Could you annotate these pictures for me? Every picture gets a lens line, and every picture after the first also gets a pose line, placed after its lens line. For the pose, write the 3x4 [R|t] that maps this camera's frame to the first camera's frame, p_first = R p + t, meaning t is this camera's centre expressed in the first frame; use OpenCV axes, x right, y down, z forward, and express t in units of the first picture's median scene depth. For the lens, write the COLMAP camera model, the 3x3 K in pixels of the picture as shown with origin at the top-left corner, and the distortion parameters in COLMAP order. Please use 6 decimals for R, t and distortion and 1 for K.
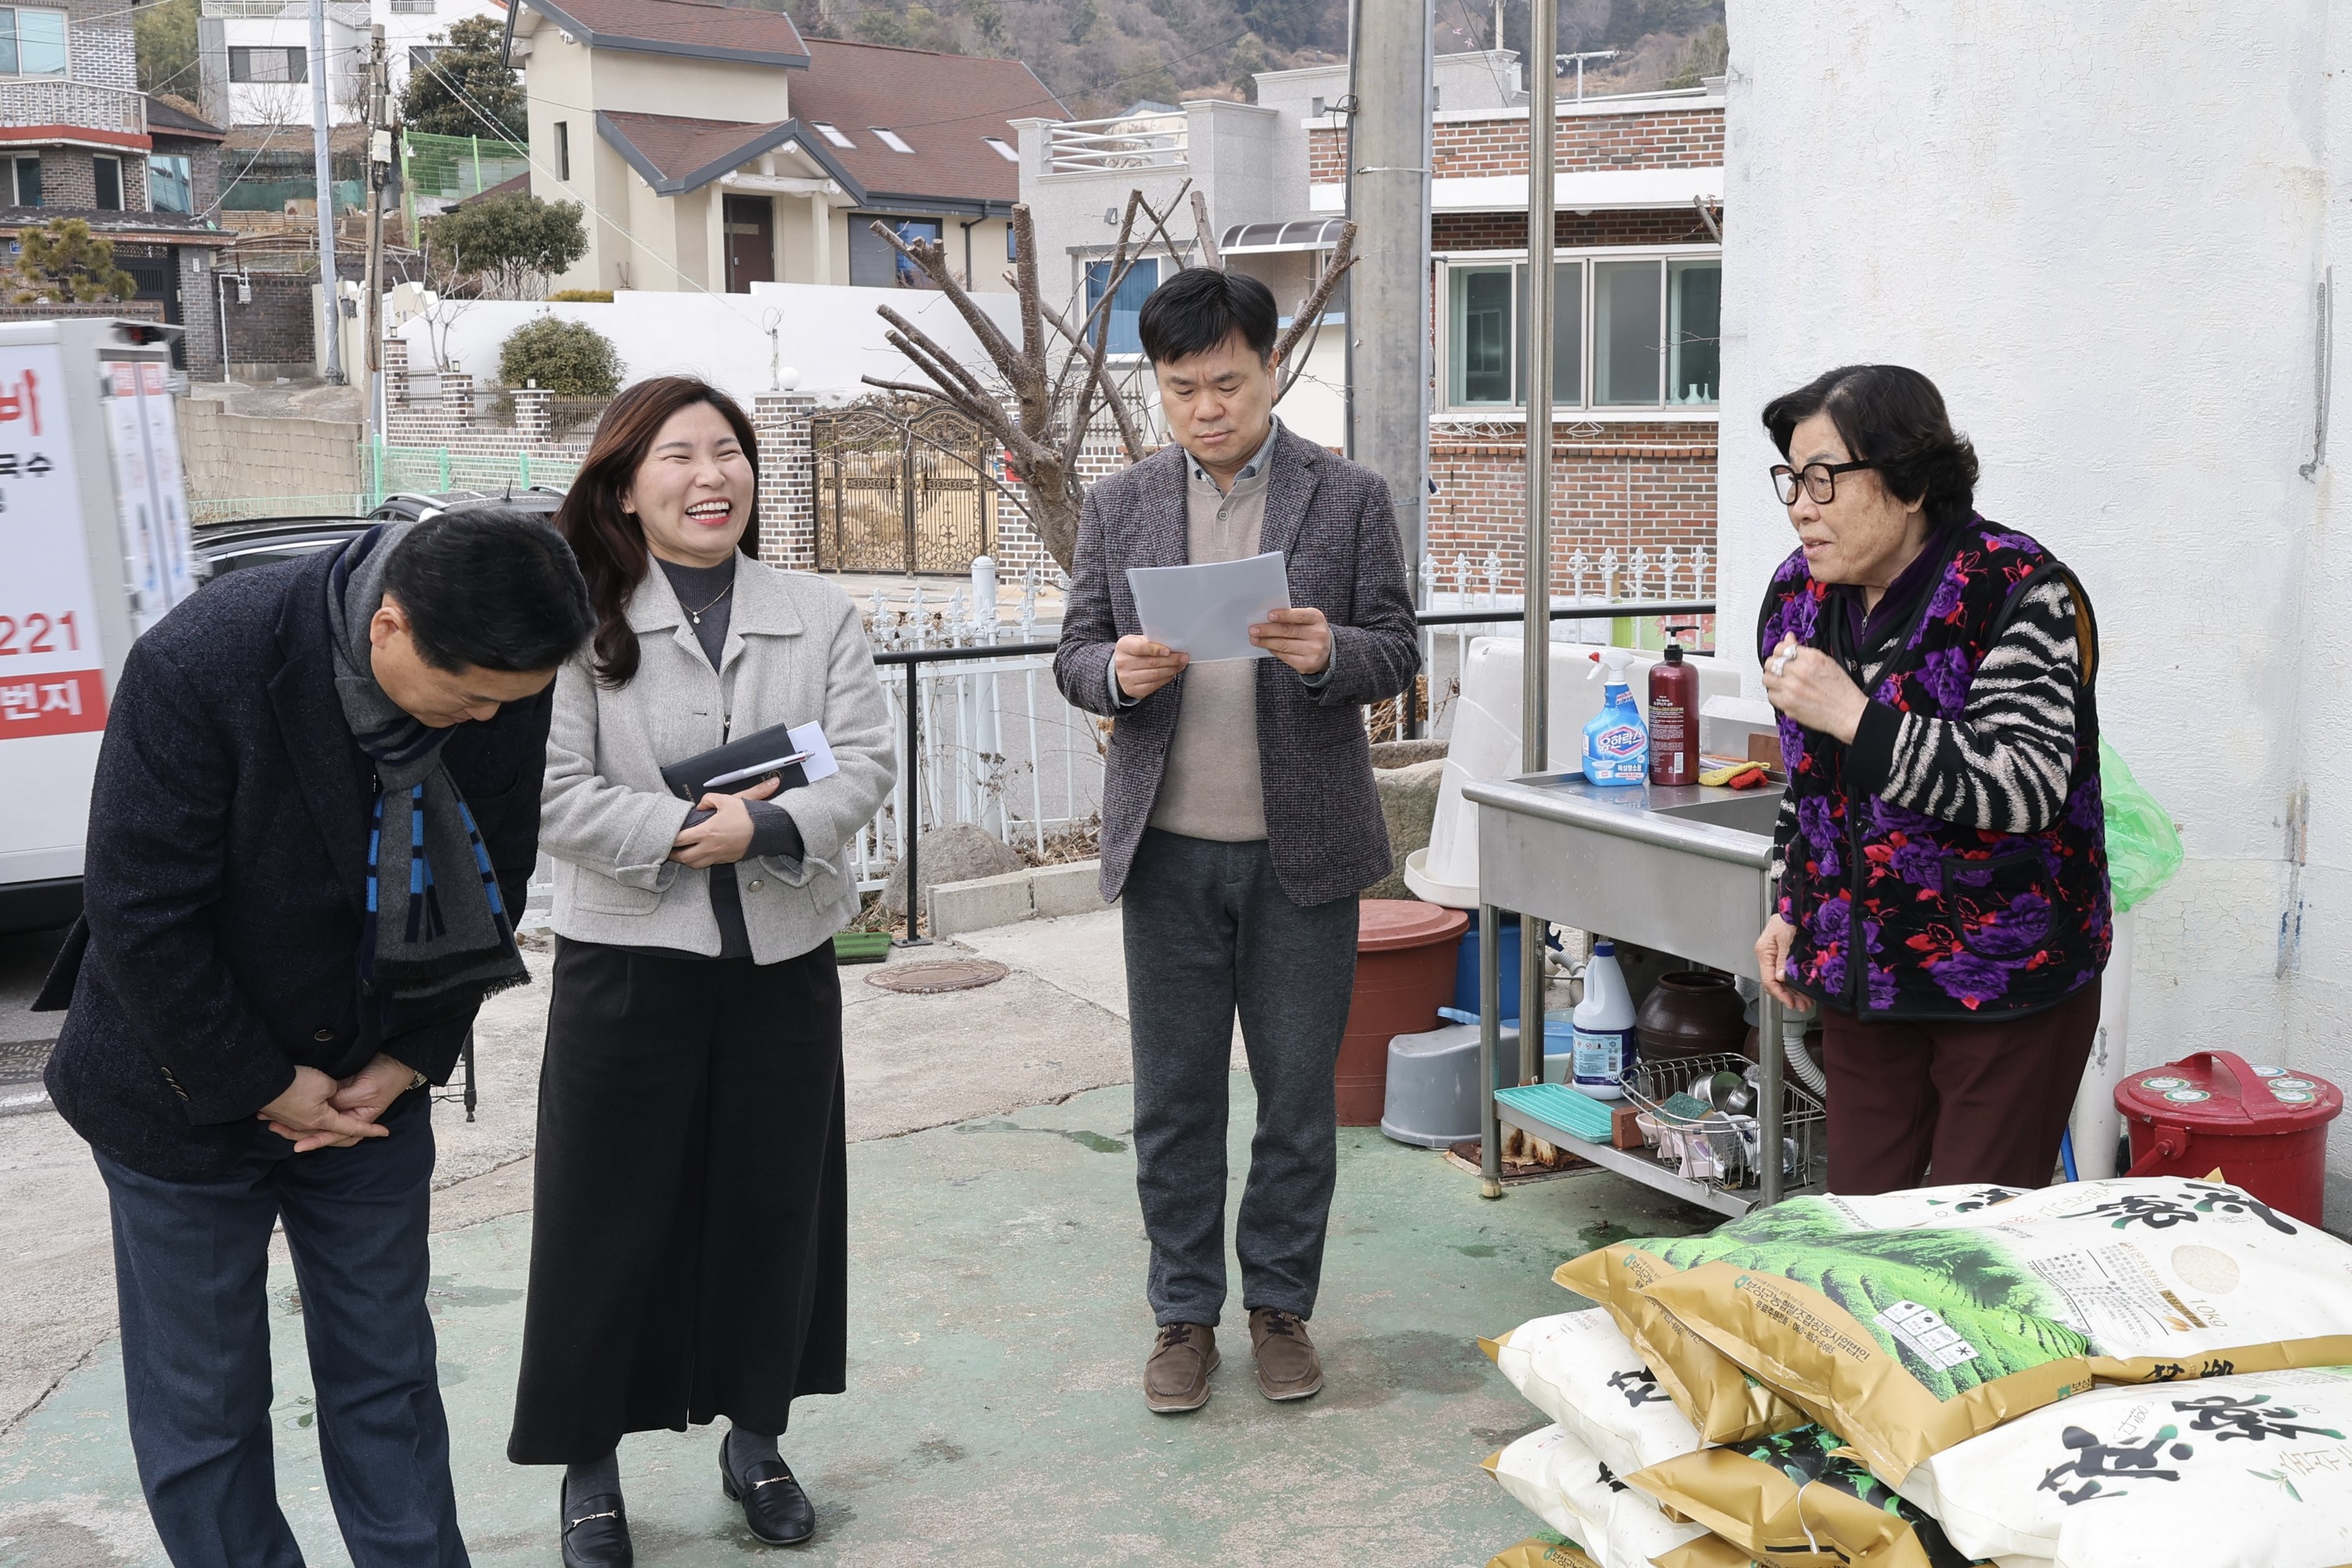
lens RADIAL K [[2496.3, 0, 1176.2], [0, 2496.3, 775.1], [0, 0, 1]] dist [0.000564, 0.000000]
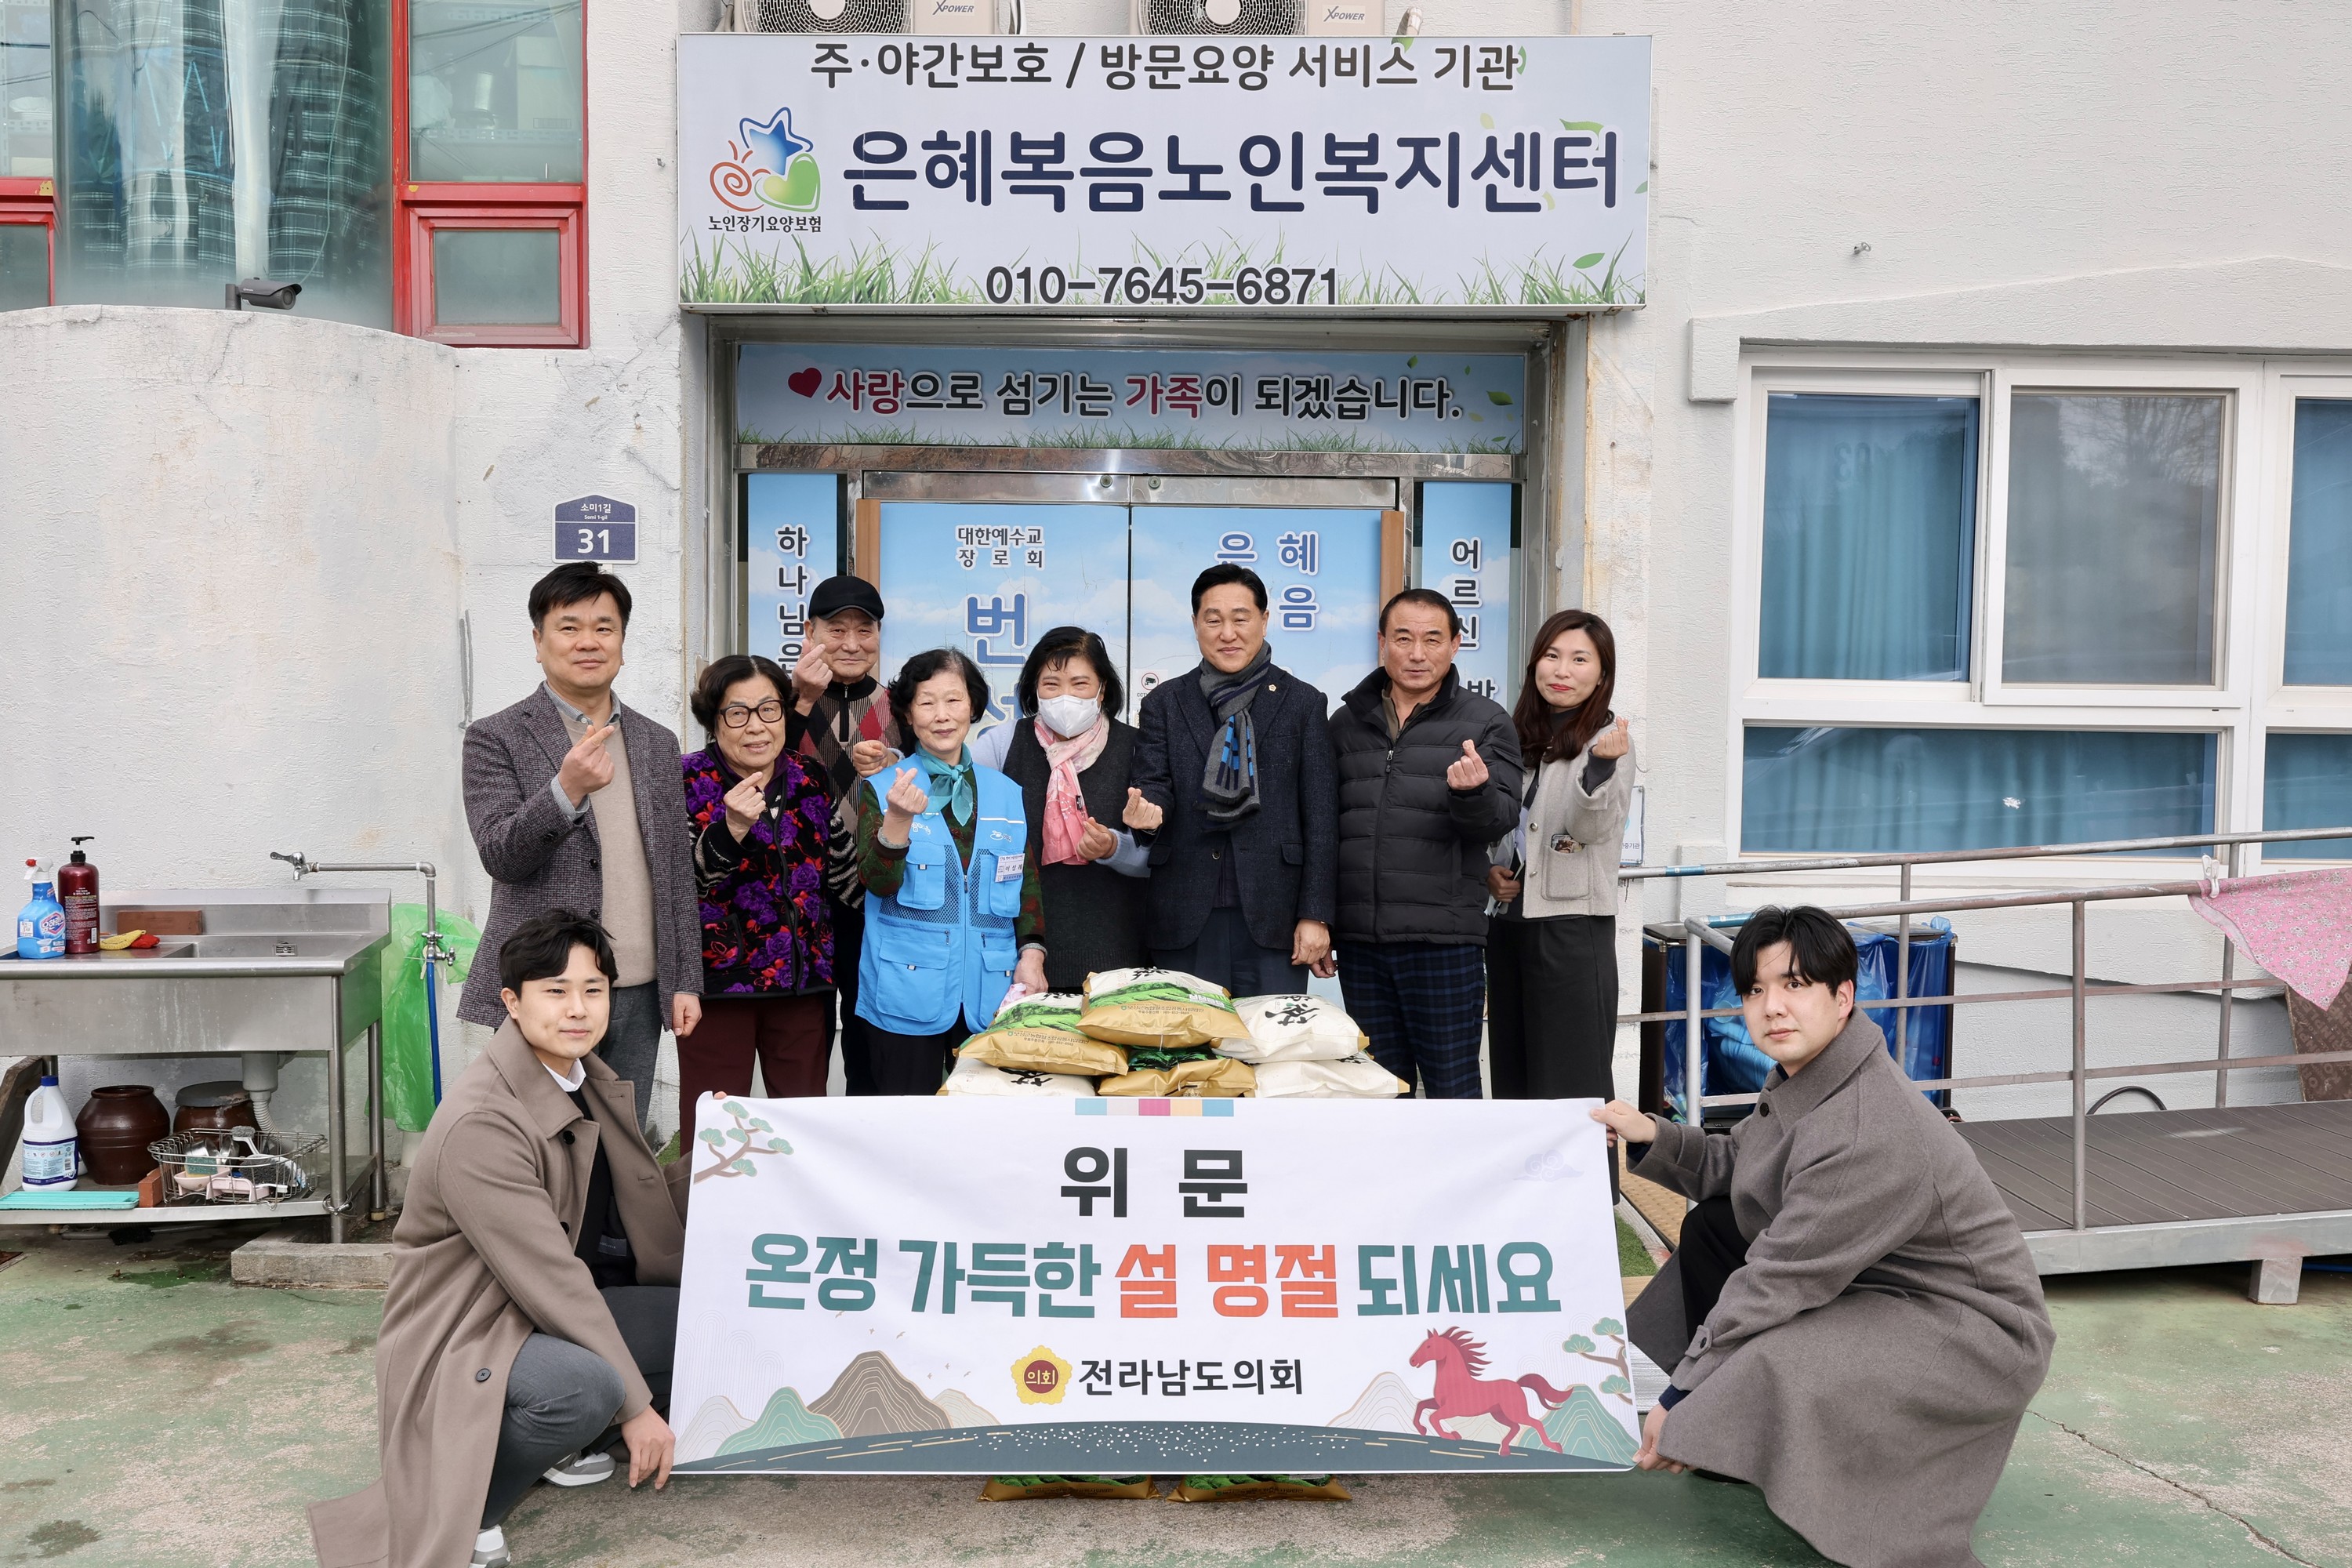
lens RADIAL K [[1883.8, 0, 1175.4], [0, 1883.8, 791.3], [0, 0, 1]] dist [0.003375, -0.000660]
pose [[0.408226, -0.026920, 0.912484, -0.518341], [0.111516, 0.993550, -0.020578, 0.003938], [-0.906044, 0.110157, 0.408594, 0.026965]]
